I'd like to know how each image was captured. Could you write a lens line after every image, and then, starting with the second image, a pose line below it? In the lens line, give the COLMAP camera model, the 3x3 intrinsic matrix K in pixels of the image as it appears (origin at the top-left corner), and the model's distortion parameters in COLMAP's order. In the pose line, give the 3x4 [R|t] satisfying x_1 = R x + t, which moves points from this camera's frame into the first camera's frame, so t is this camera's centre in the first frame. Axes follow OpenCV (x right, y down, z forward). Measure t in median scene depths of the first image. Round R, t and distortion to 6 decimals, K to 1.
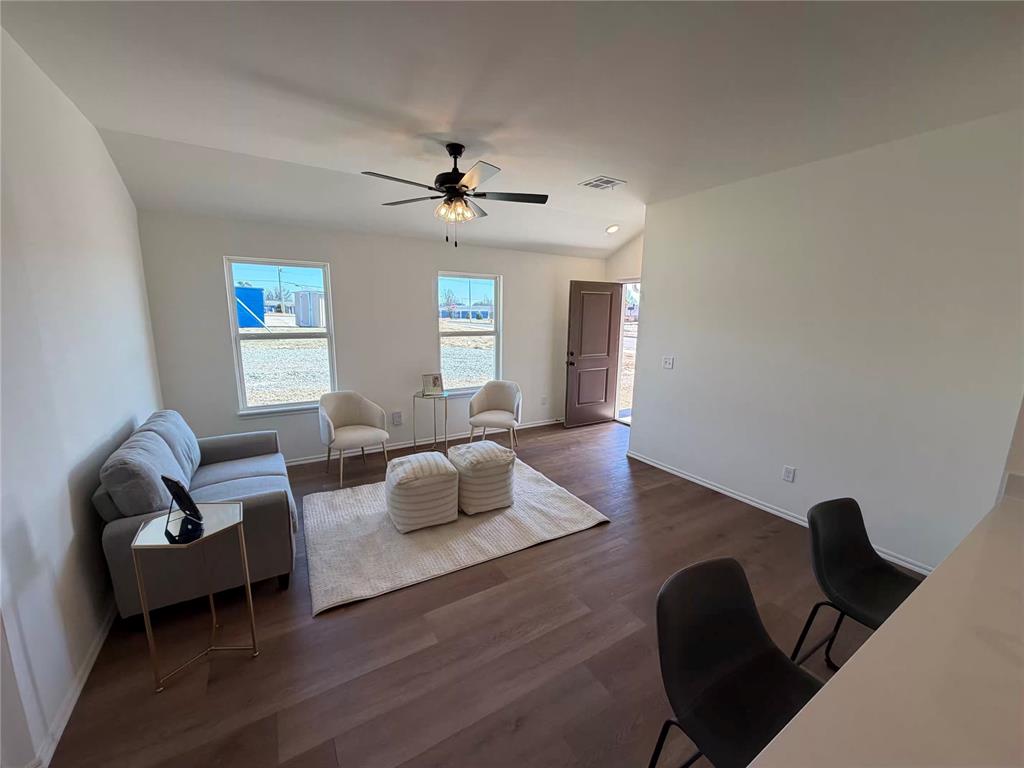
lens RADIAL K [[408.2, 0, 511.4], [0, 408.2, 386.1], [0, 0, 1]] dist [-0.002049, 0.000066]
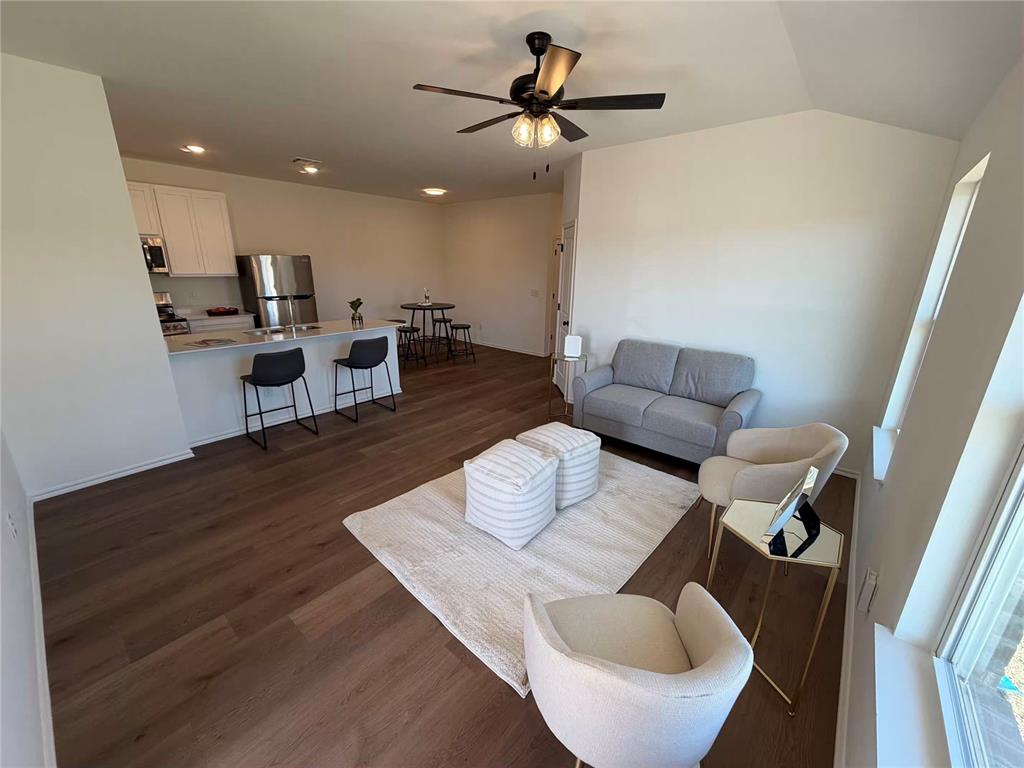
lens RADIAL K [[412.2, 0, 512.2], [0, 412.2, 373.6], [0, 0, 1]] dist [-0.001107, -0.000092]
pose [[-0.949641, 0.059395, -0.307659, 0.177875], [-0.079982, 0.903395, 0.421285, -0.345210], [0.302960, 0.424677, -0.853150, 1.889016]]
